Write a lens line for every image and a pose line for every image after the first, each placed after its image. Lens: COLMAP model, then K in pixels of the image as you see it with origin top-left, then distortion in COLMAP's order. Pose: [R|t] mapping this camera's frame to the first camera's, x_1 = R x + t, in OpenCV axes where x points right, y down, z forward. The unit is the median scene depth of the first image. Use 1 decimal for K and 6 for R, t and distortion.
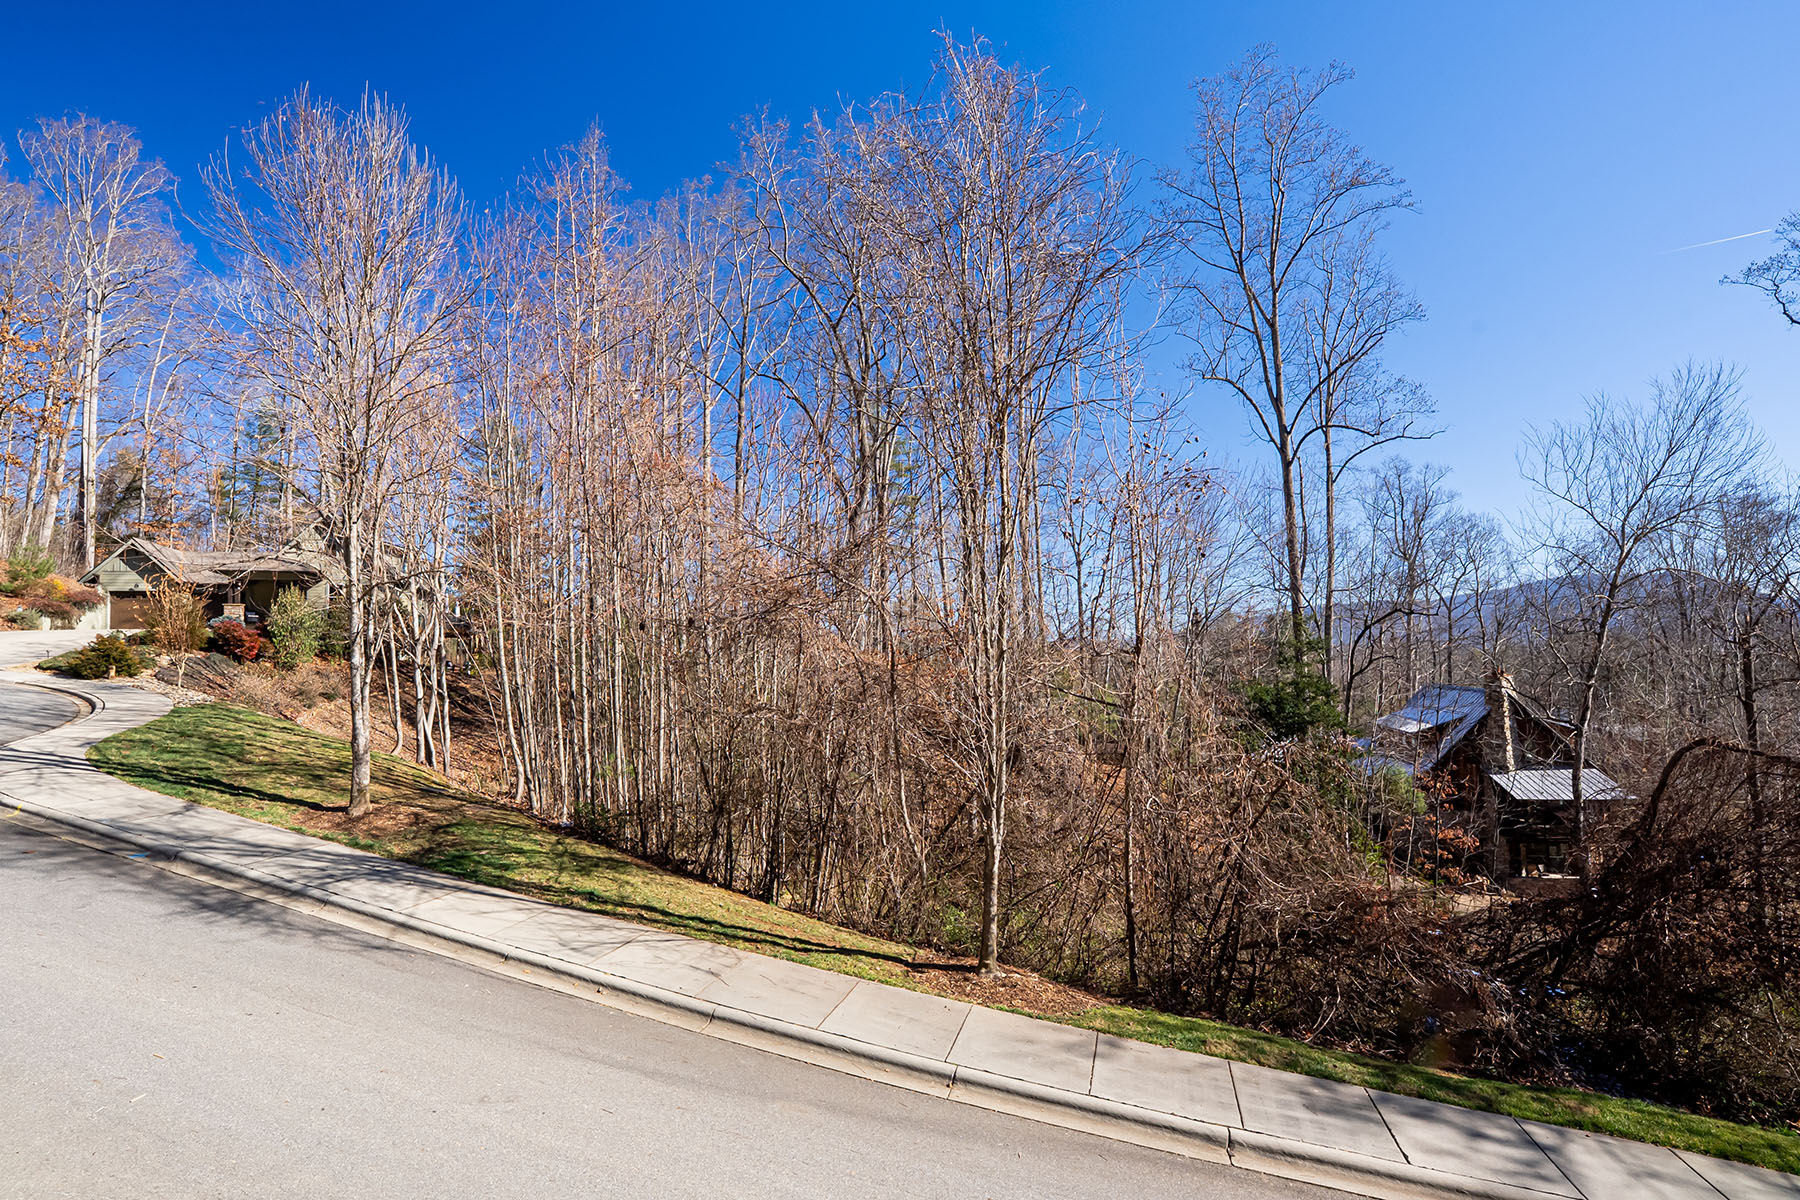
lens RADIAL K [[916.7, 0, 900.0], [0, 916.7, 600.0], [0, 0, 1]] dist [-0.040514, 0.000975]
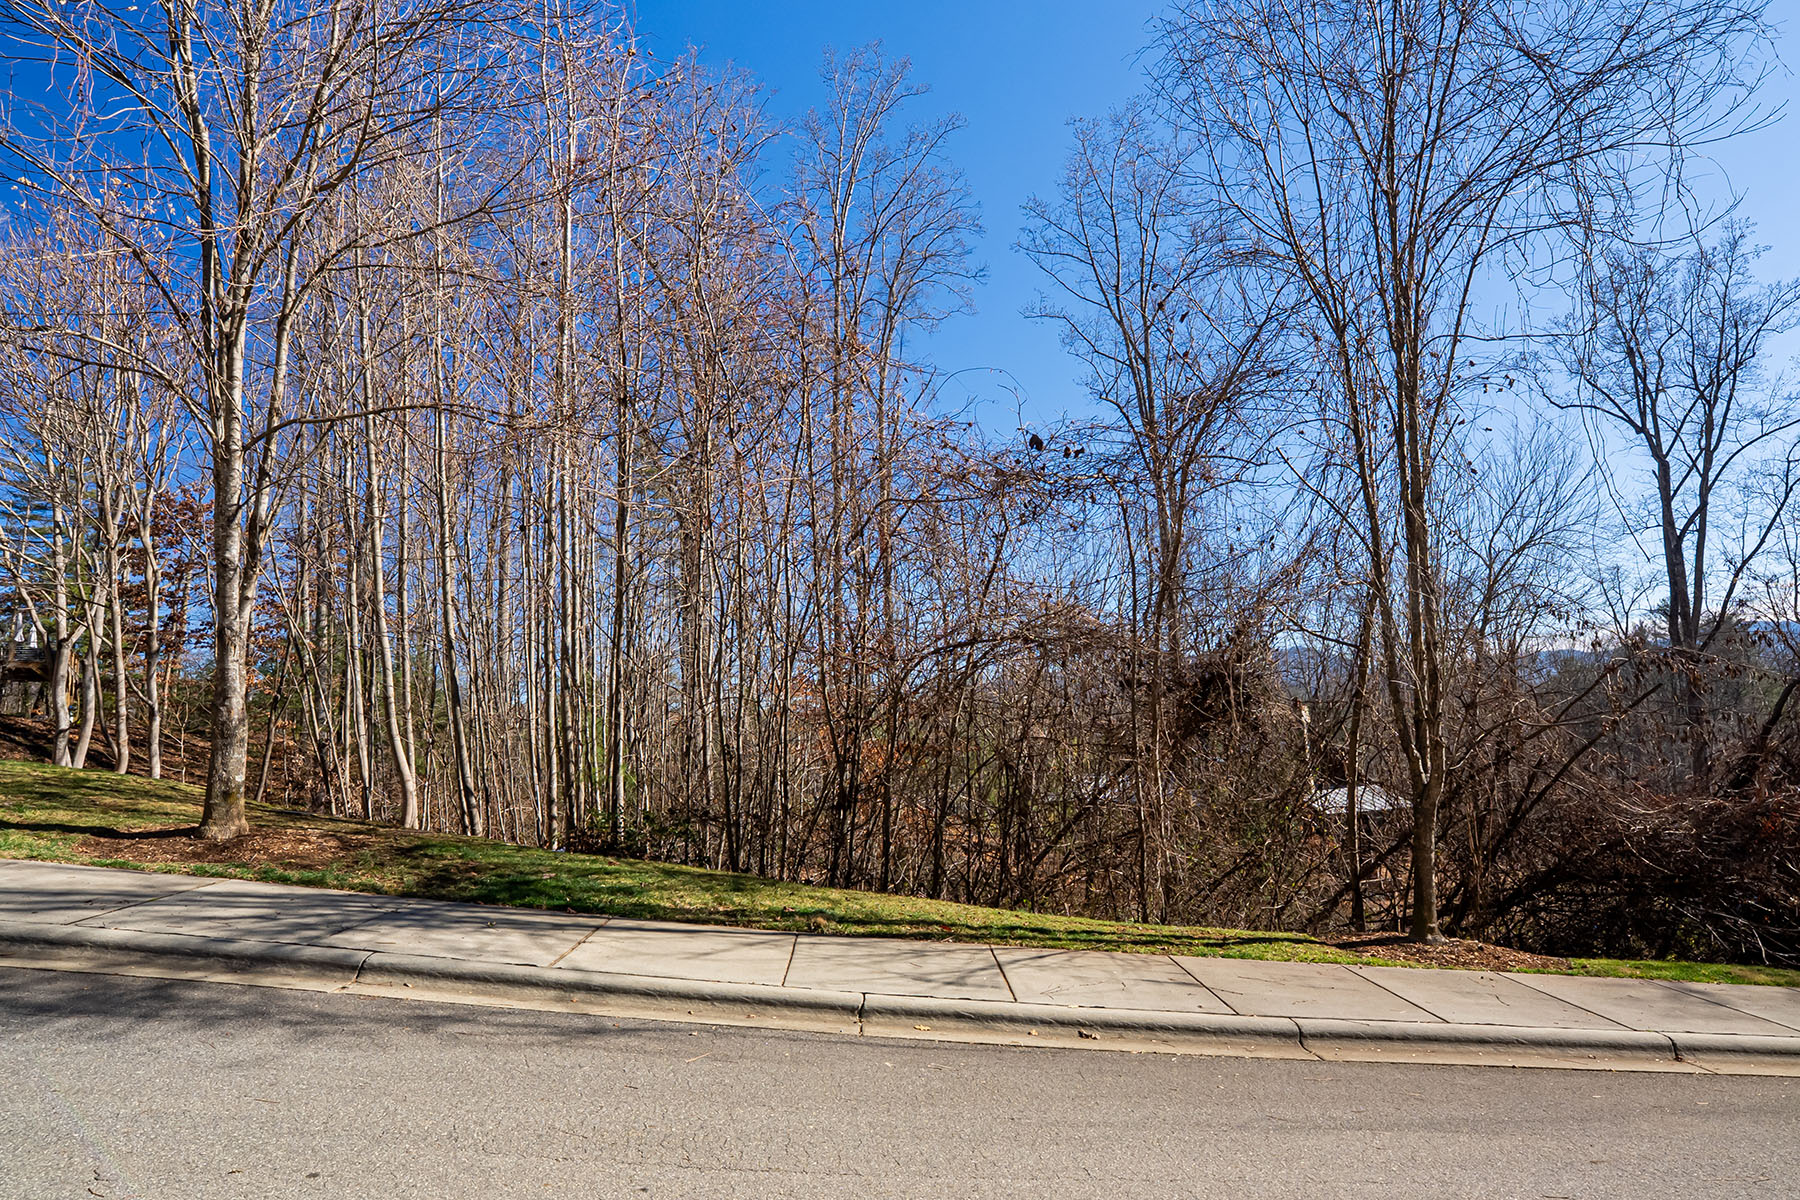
lens RADIAL K [[916.7, 0, 900.0], [0, 916.7, 600.0], [0, 0, 1]] dist [-0.040514, 0.000975]
pose [[0.916288, 0.045360, 0.397944, -0.534322], [-0.003827, 0.994512, -0.104551, 0.179699], [-0.400502, 0.094276, 0.911433, 0.412239]]
